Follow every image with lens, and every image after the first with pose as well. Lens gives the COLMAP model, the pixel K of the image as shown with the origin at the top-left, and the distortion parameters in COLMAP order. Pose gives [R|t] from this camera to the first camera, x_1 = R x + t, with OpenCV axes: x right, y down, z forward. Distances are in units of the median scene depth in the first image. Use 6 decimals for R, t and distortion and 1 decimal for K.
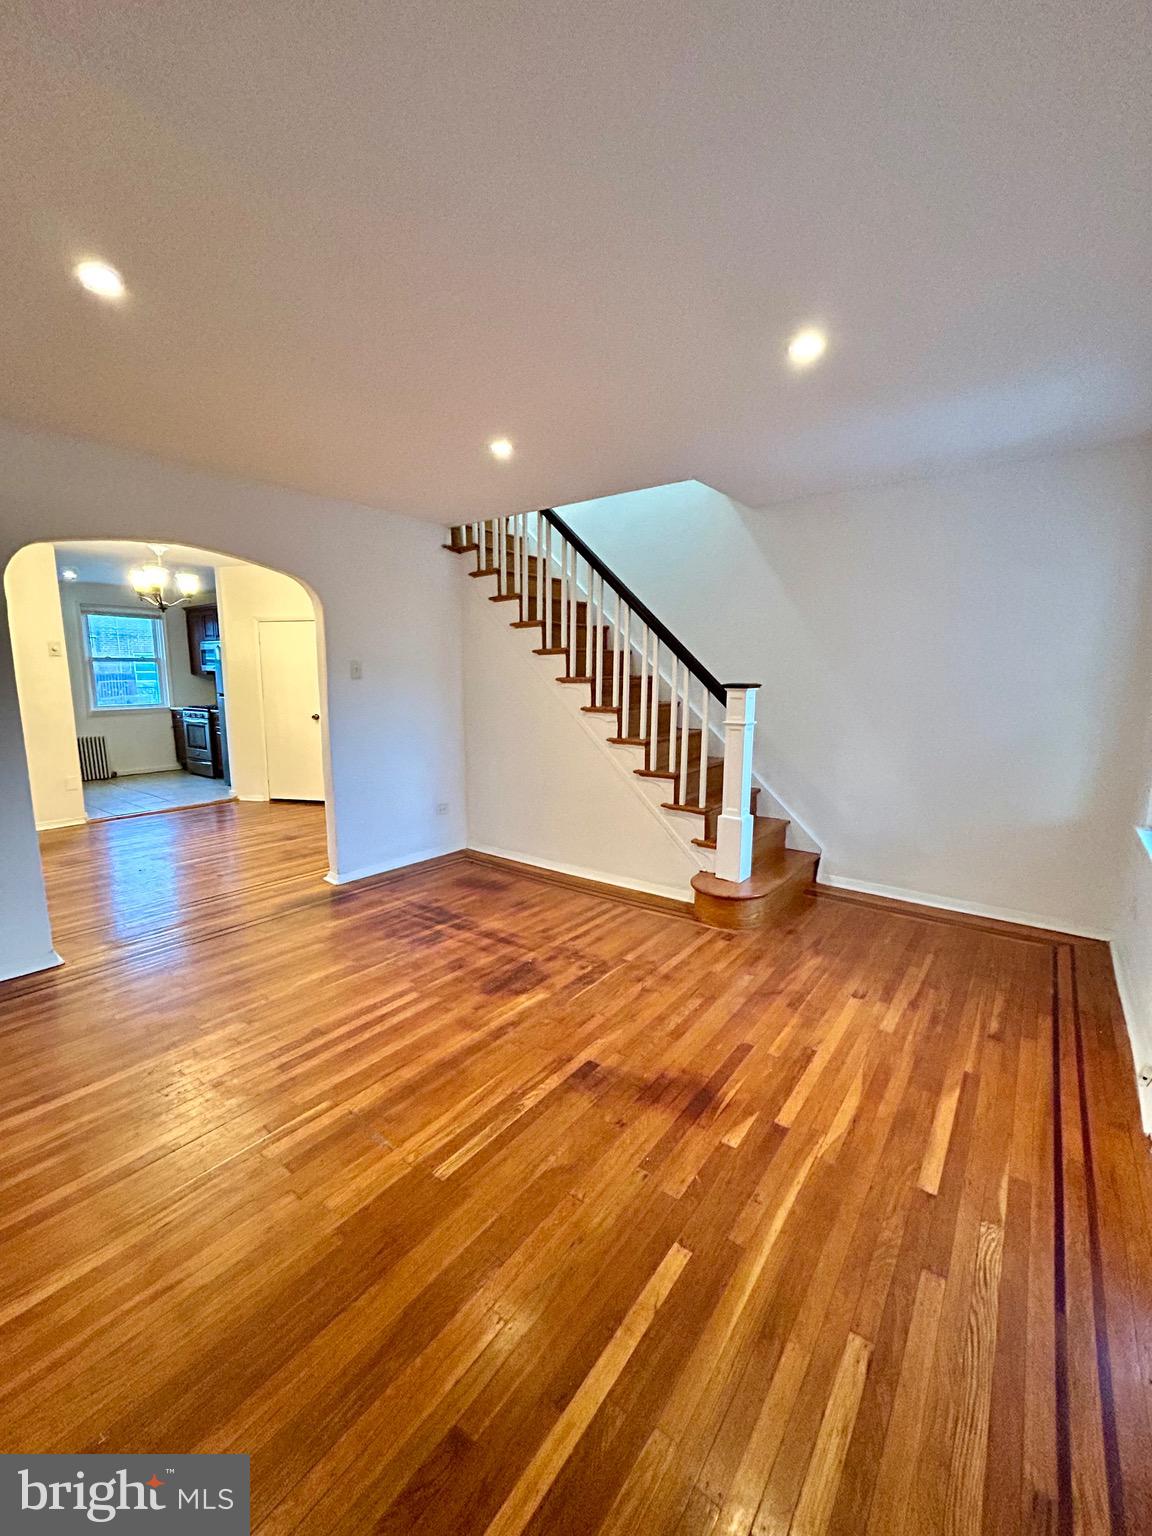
lens RADIAL K [[621.3, 0, 576.3], [0, 621.3, 764.9], [0, 0, 1]] dist [-0.000992, 0.000424]
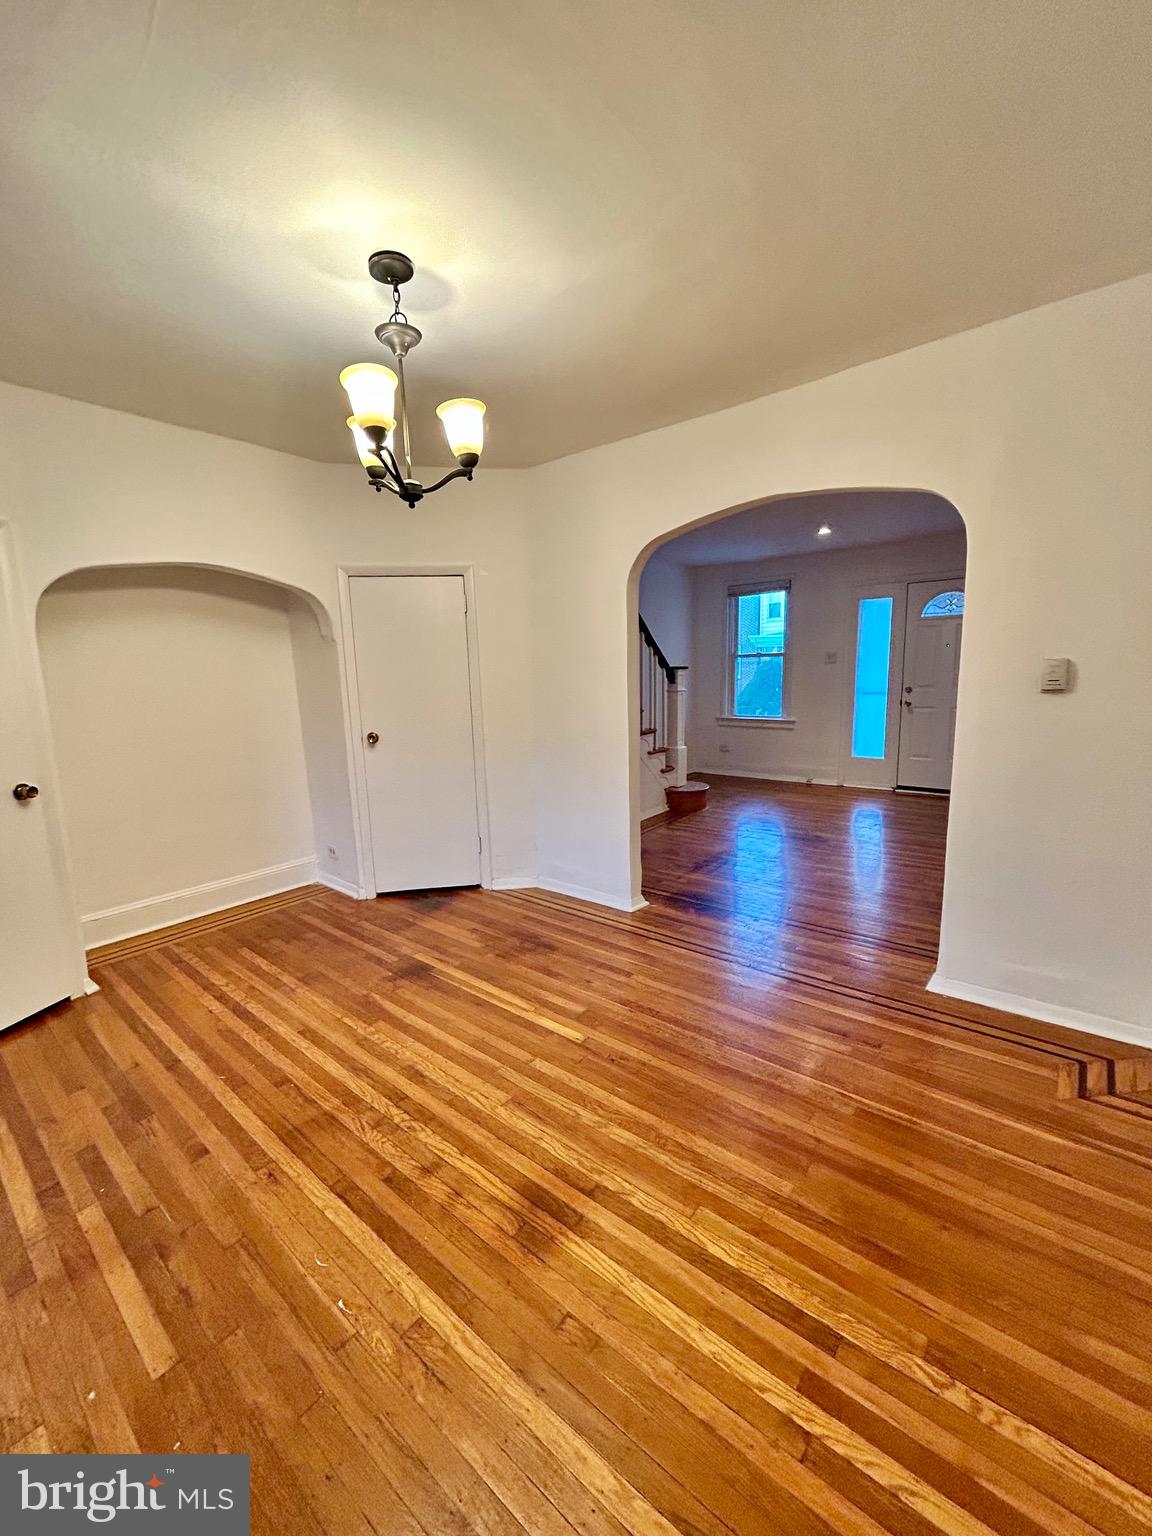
lens RADIAL K [[611.5, 0, 576.0], [0, 611.5, 768.0], [0, 0, 1]] dist [-0.000583, 0.000023]
pose [[0.049482, -0.164349, 0.985160, -1.437405], [0.175233, 0.972497, 0.153435, -0.168099], [-0.983283, 0.165041, 0.076920, 1.198700]]
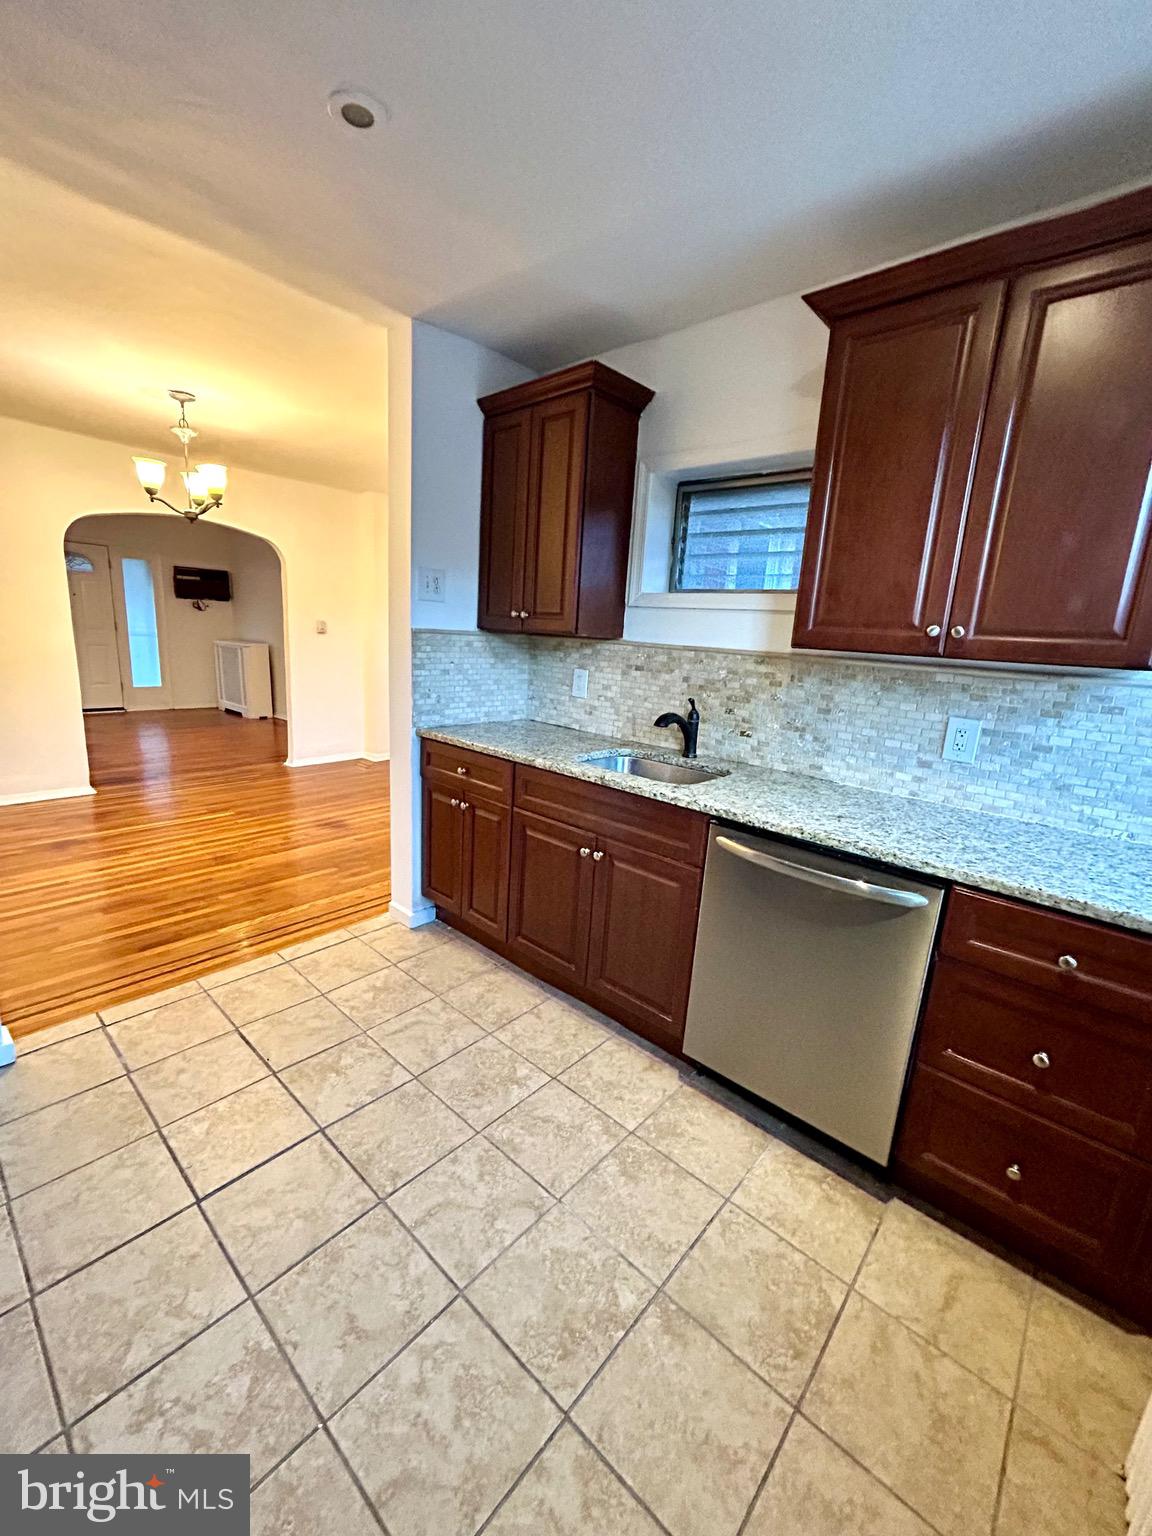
lens RADIAL K [[628.5, 0, 576.0], [0, 628.5, 768.0], [0, 0, 1]] dist [-0.012451, 0.000004]
pose [[-0.994574, -0.081941, 0.064093, -1.601392], [-0.054221, 0.934109, 0.352845, -0.352271], [-0.088782, 0.347455, -0.933484, 2.360709]]
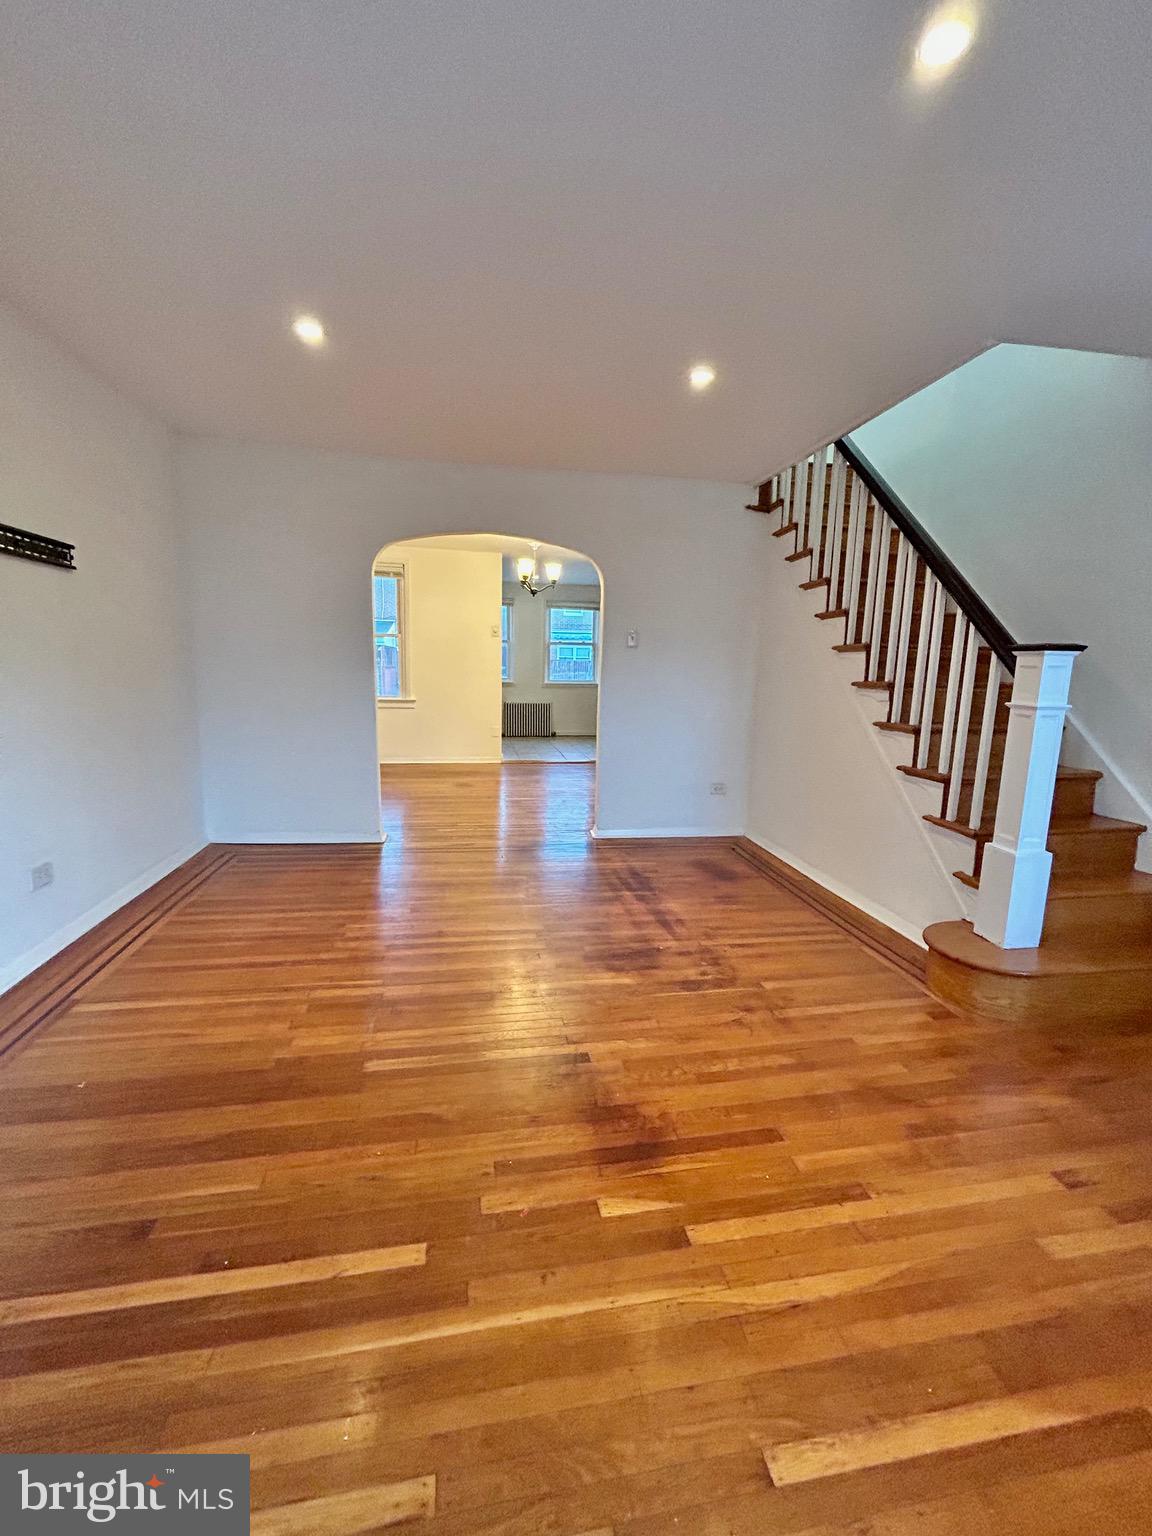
lens RADIAL K [[621.3, 0, 576.3], [0, 621.3, 764.9], [0, 0, 1]] dist [-0.000992, 0.000424]
pose [[0.732377, 0.123376, -0.669629, 0.357545], [-0.119954, 0.991444, 0.051475, 0.017951], [0.670250, 0.042626, 0.740910, 0.208853]]
